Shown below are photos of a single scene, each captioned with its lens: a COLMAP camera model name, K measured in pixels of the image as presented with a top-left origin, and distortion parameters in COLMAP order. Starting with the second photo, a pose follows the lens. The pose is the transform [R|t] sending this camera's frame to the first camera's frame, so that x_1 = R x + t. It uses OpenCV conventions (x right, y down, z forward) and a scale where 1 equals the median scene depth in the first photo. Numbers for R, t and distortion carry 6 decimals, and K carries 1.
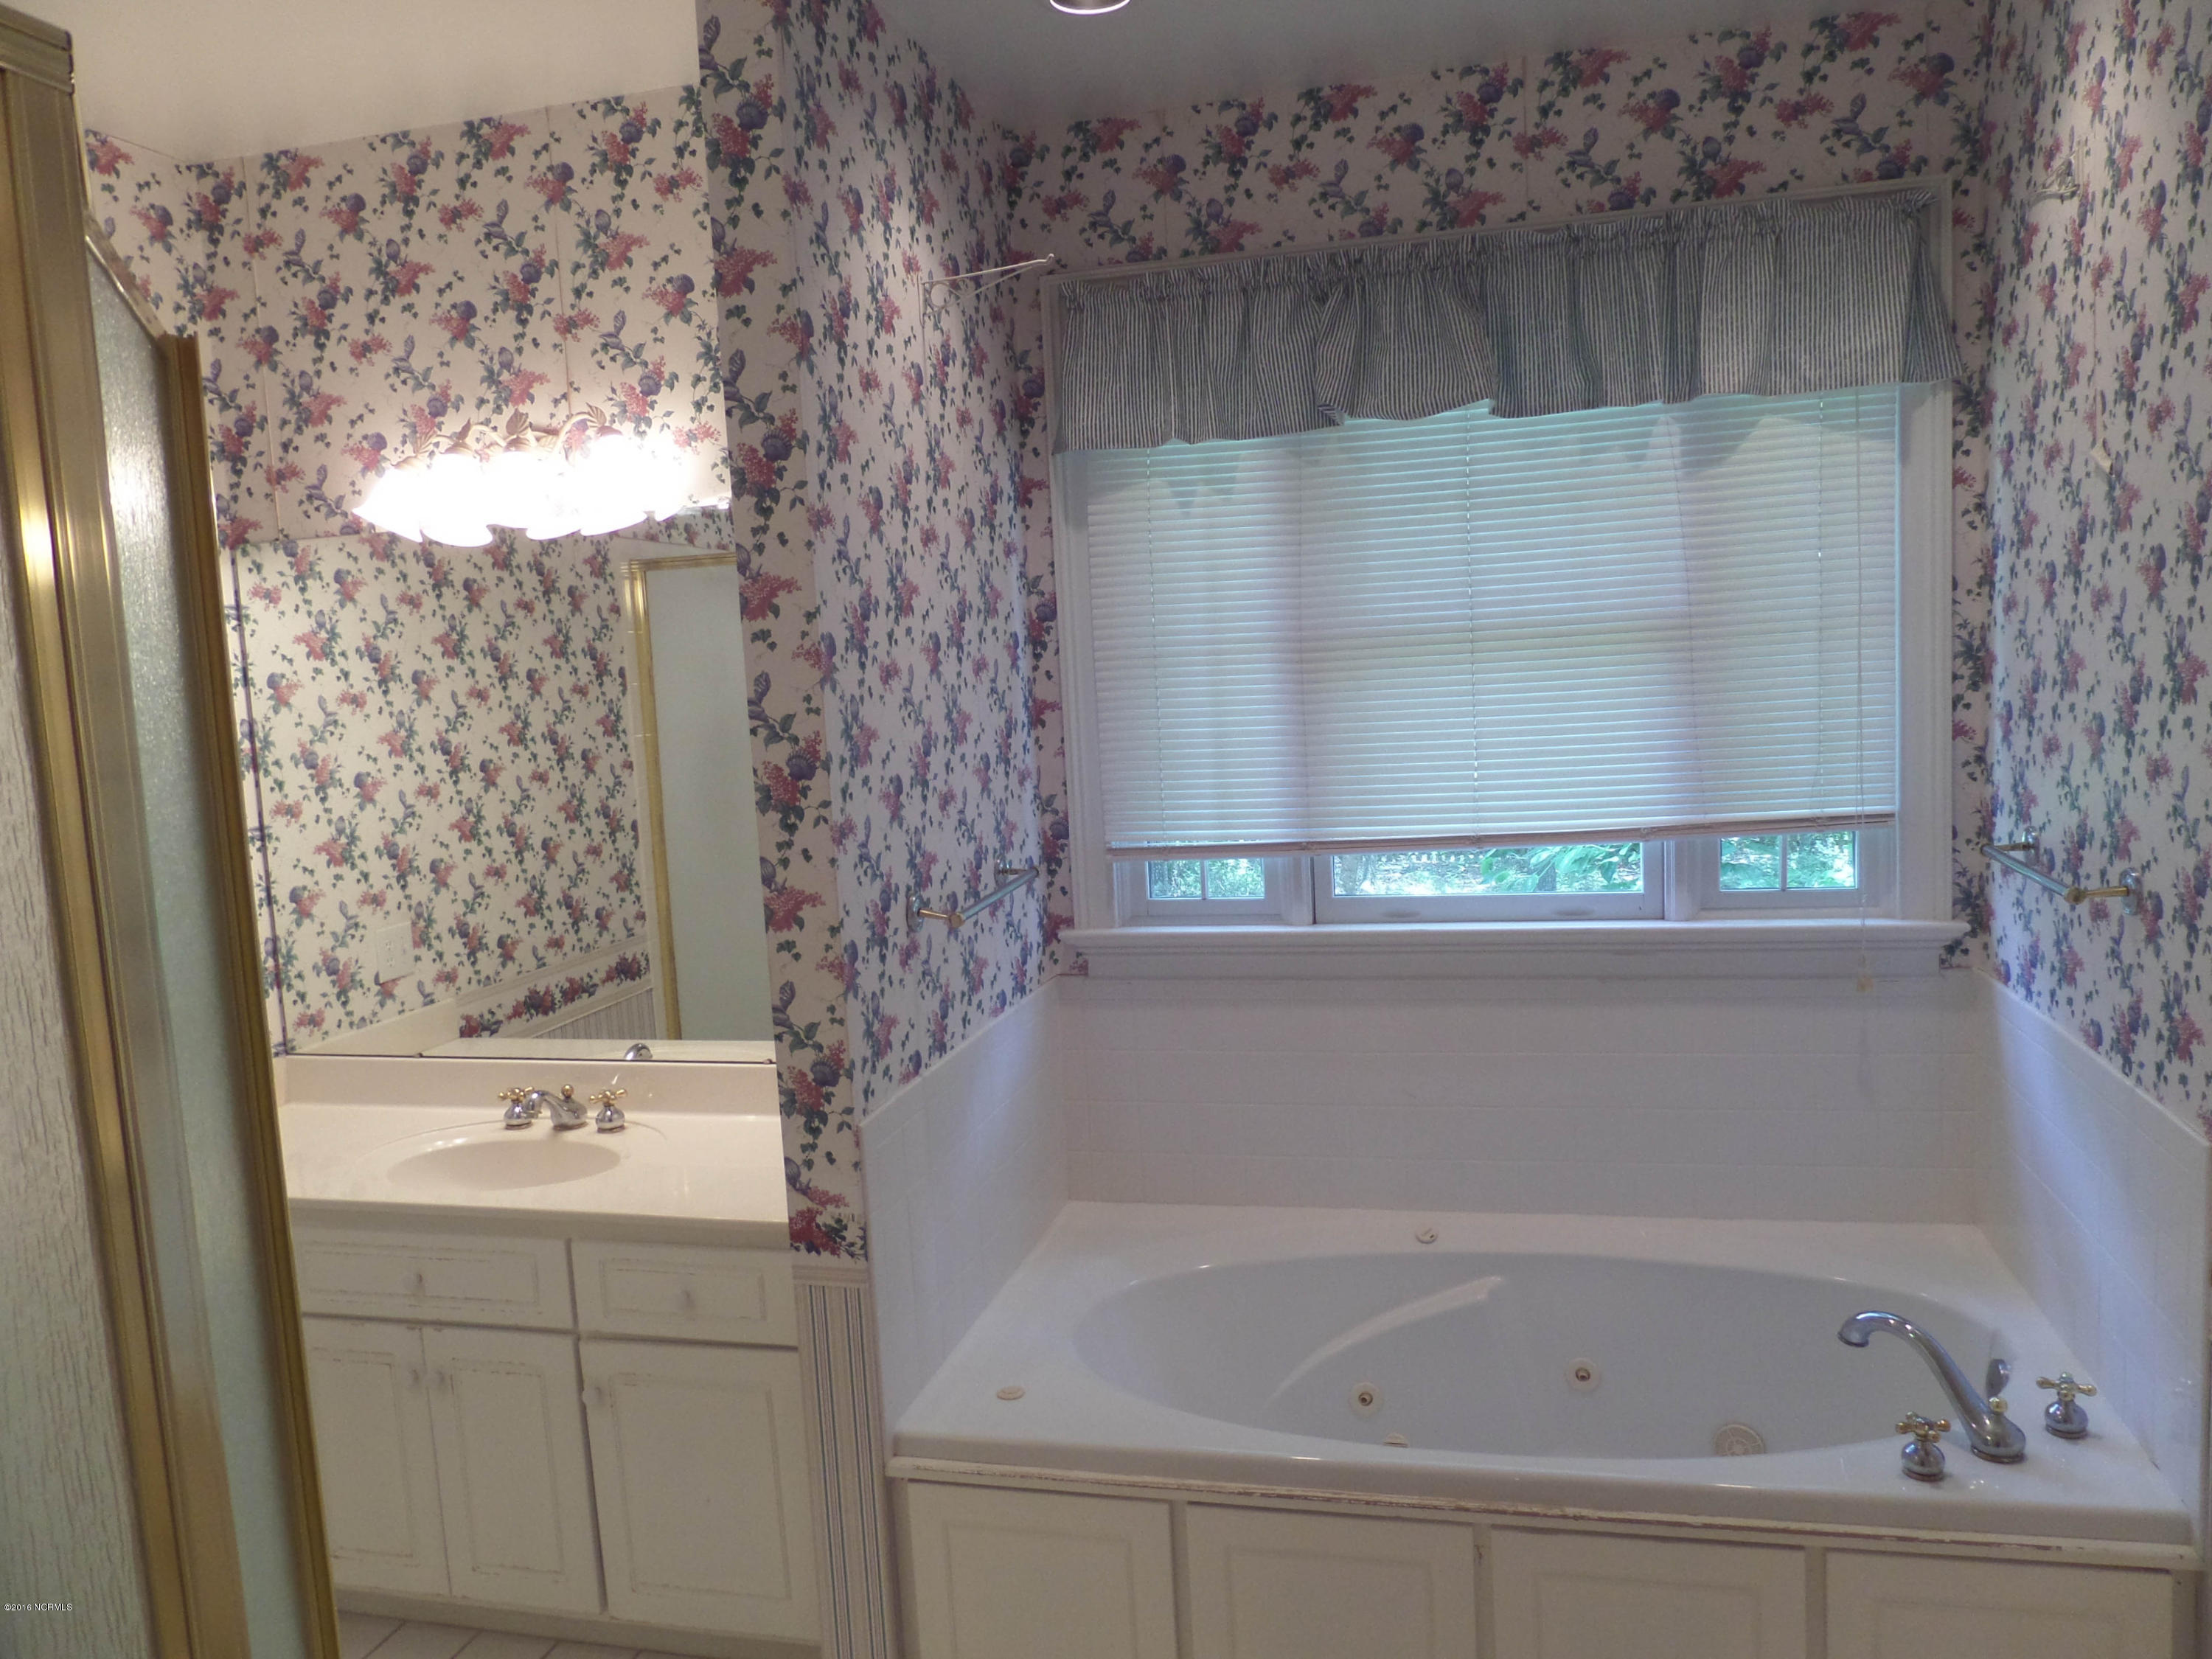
lens RADIAL K [[1599.1, 0, 1105.7], [0, 1599.1, 830.0], [0, 0, 1]] dist [-0.023884, 0.001985]
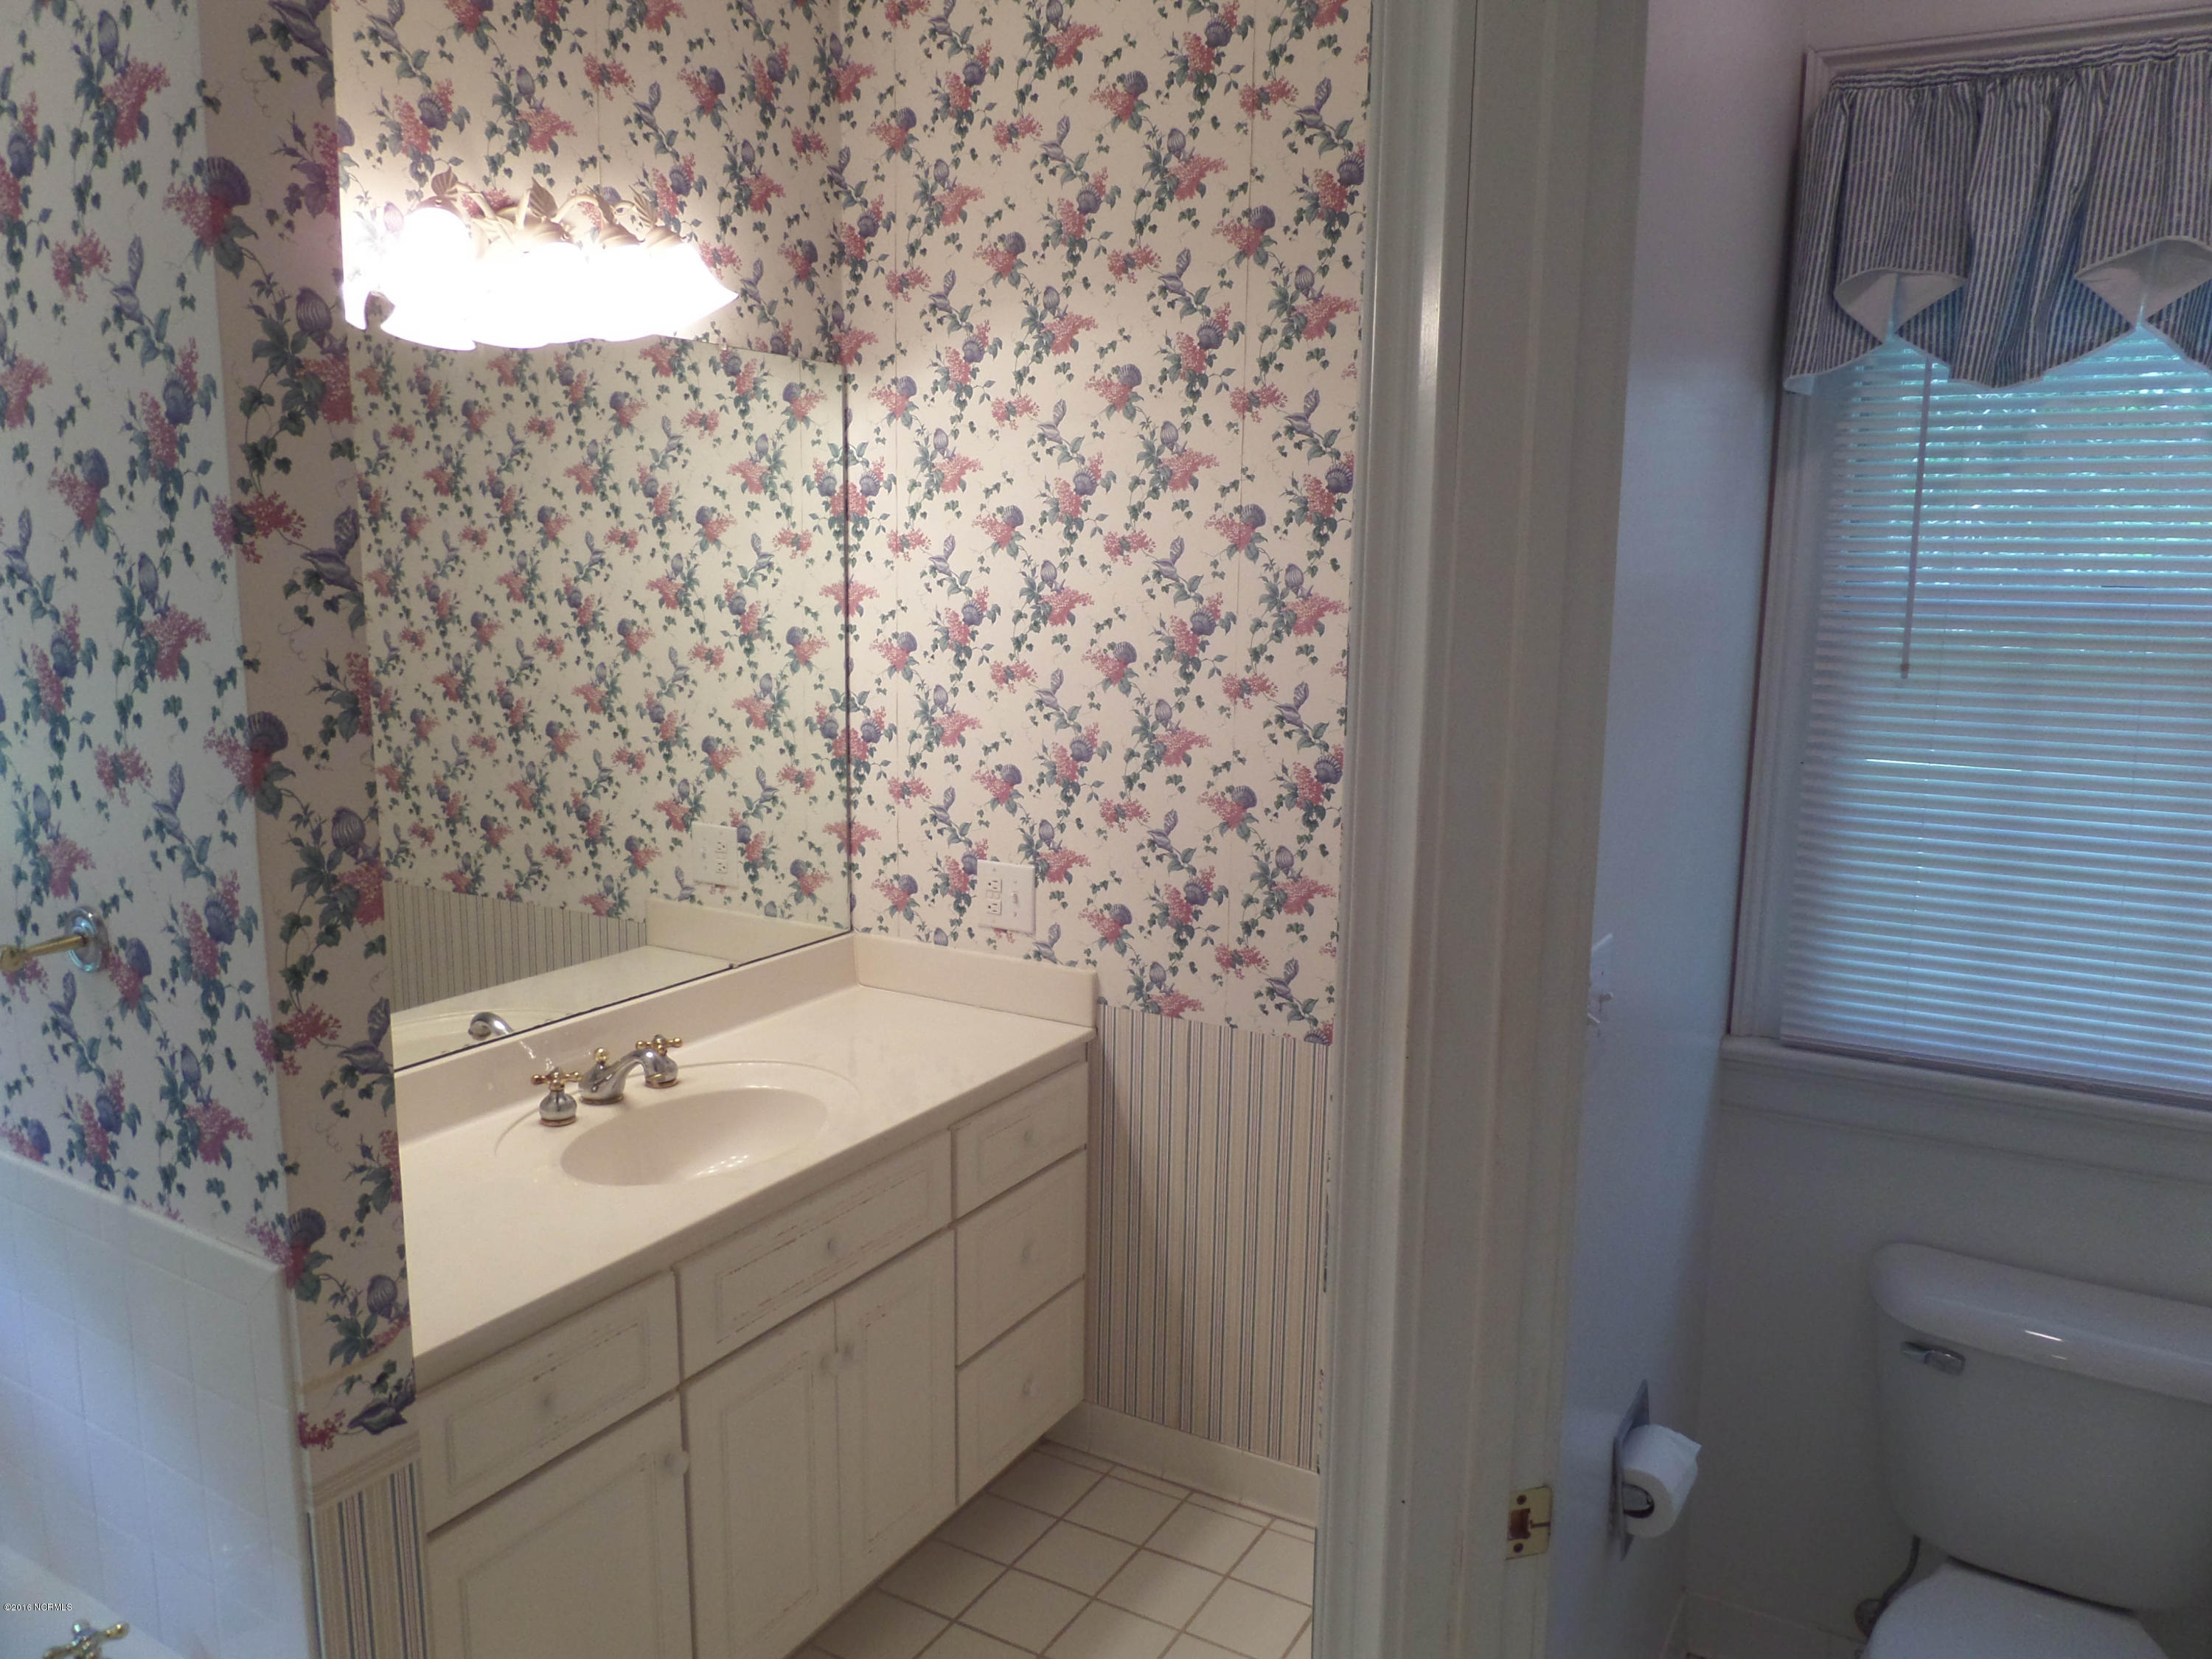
lens RADIAL K [[1599.1, 0, 1104.6], [0, 1599.1, 830.2], [0, 0, 1]] dist [-0.023884, 0.001985]
pose [[0.269785, -0.099675, 0.957748, 0.095571], [0.069411, 0.994054, 0.083901, -0.039714], [-0.960416, 0.043843, 0.275099, 0.372612]]
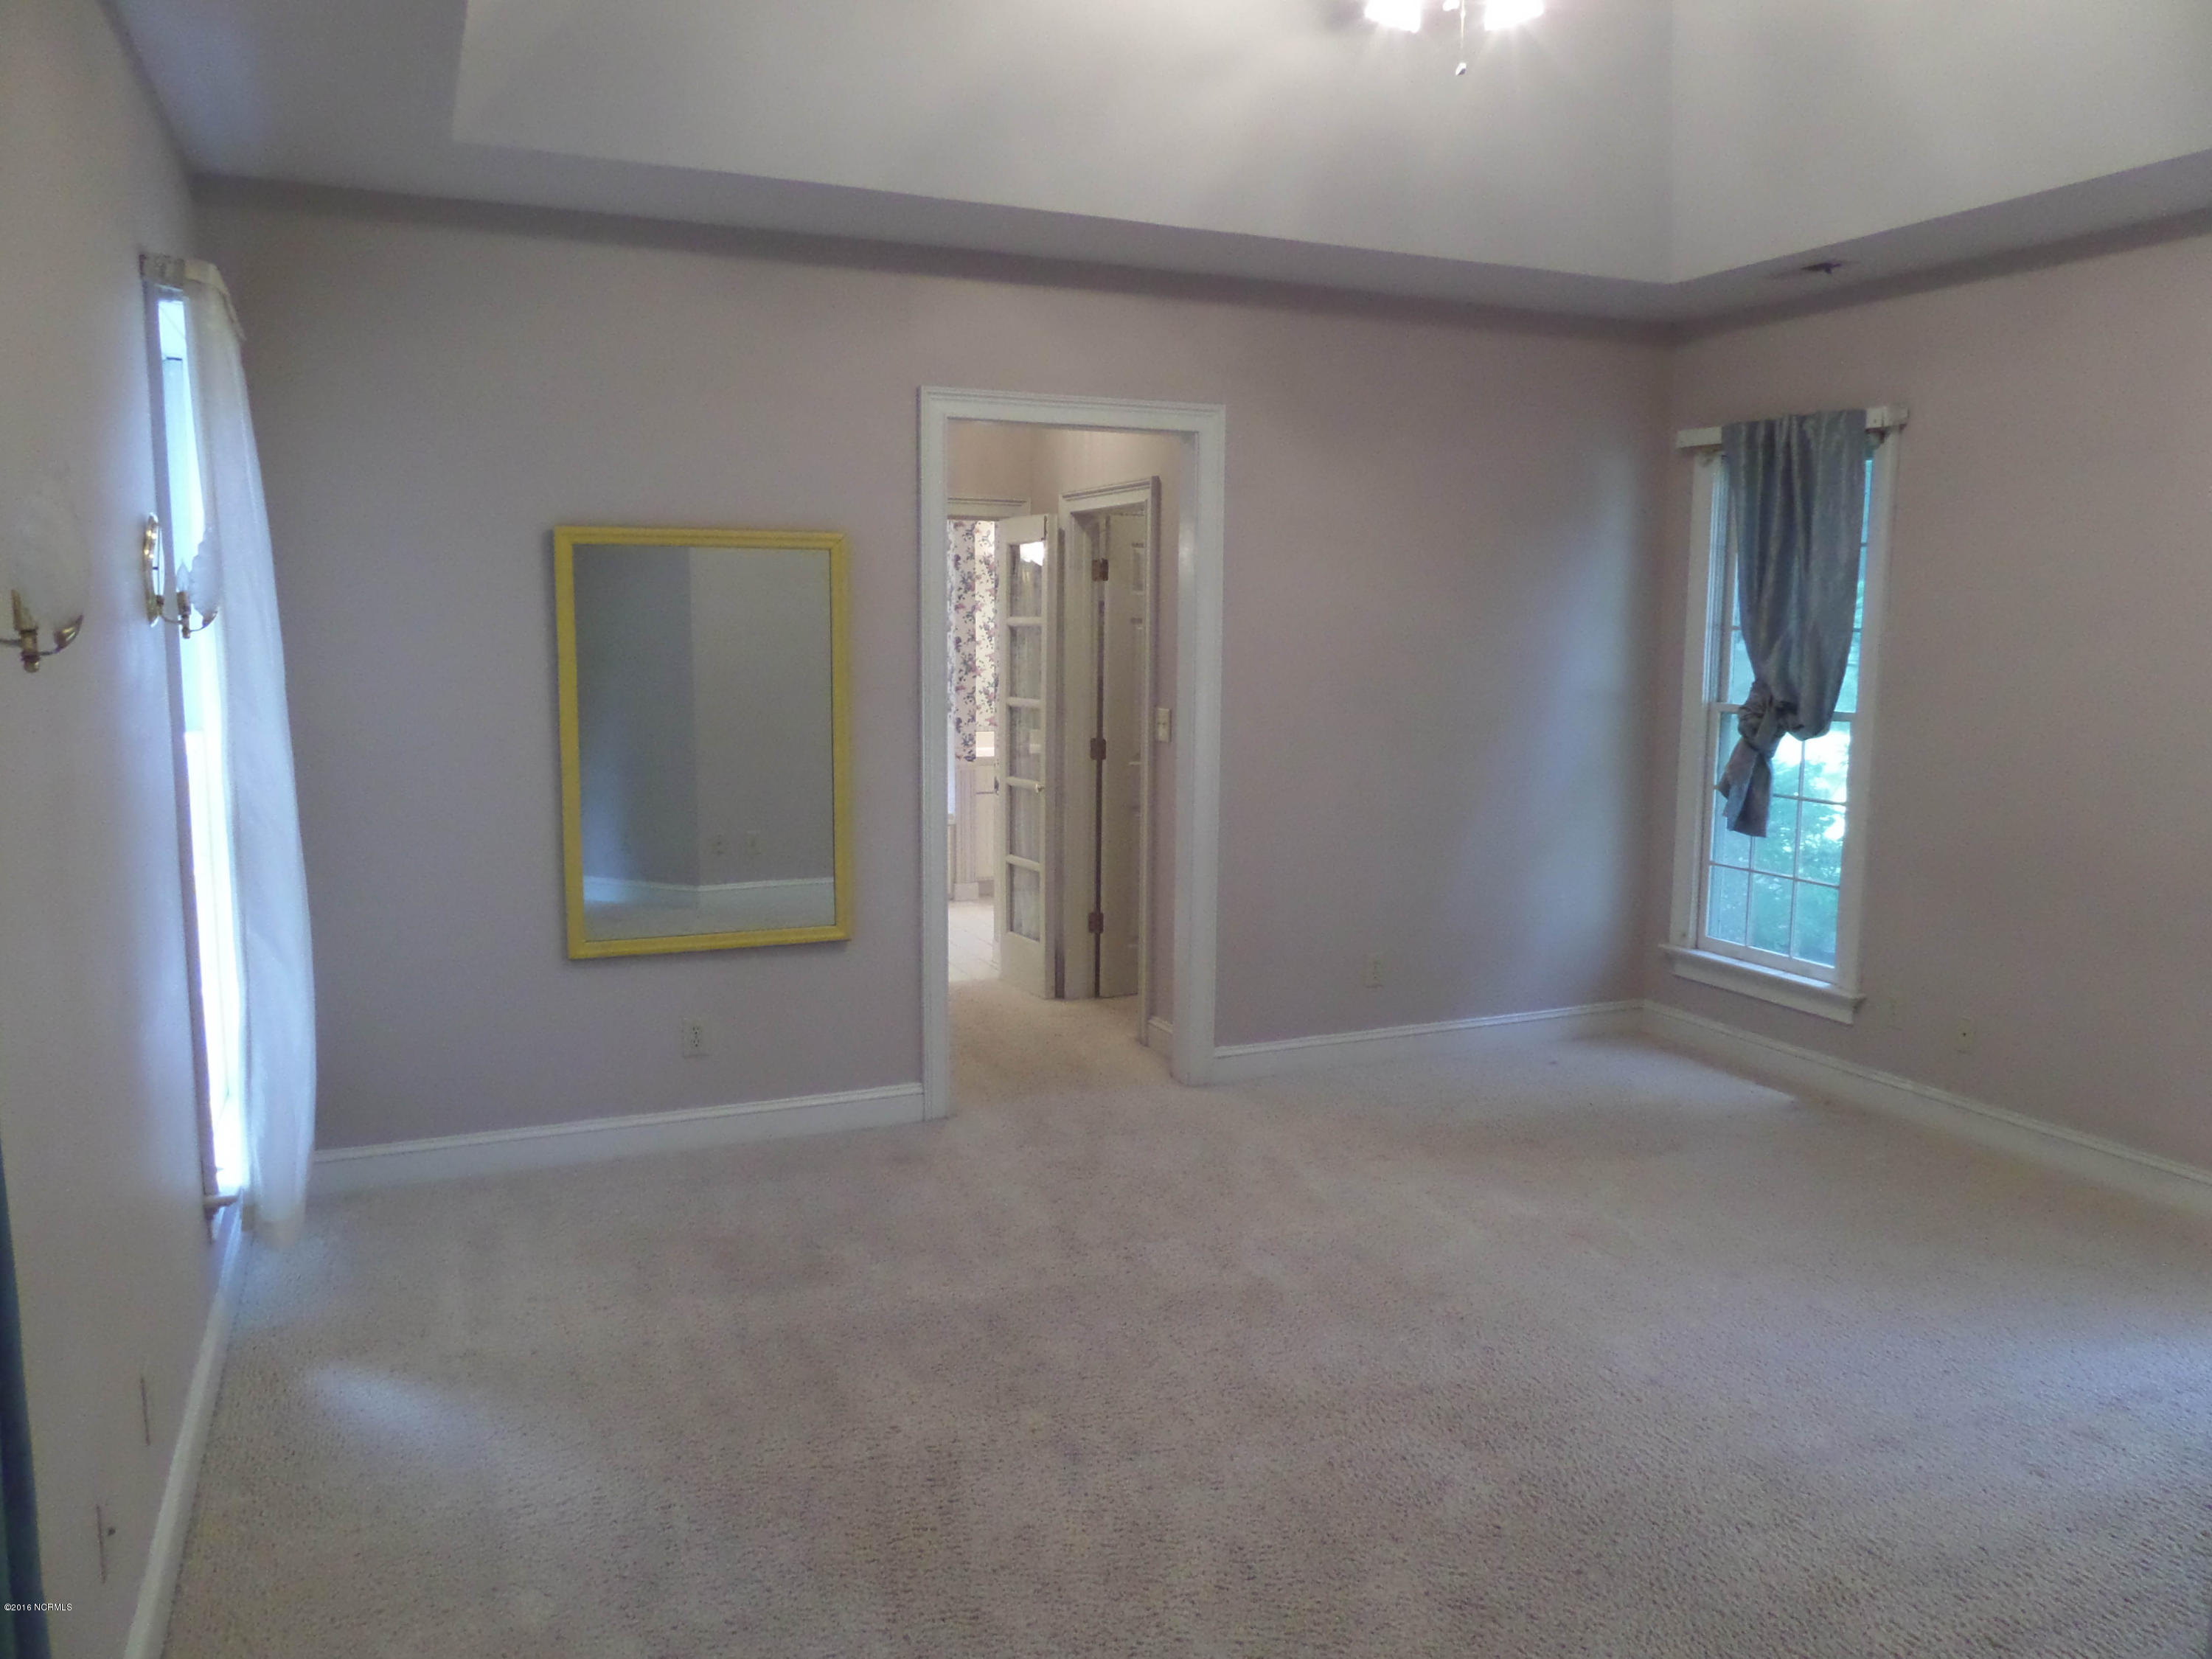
lens RADIAL K [[1599.1, 0, 1105.3], [0, 1599.1, 827.9], [0, 0, 1]] dist [-0.023884, 0.001985]
pose [[0.787966, -0.017584, 0.615468, -1.779746], [0.012844, 0.999844, 0.012122, 0.428517], [-0.615585, -0.001646, 0.788069, -2.874235]]
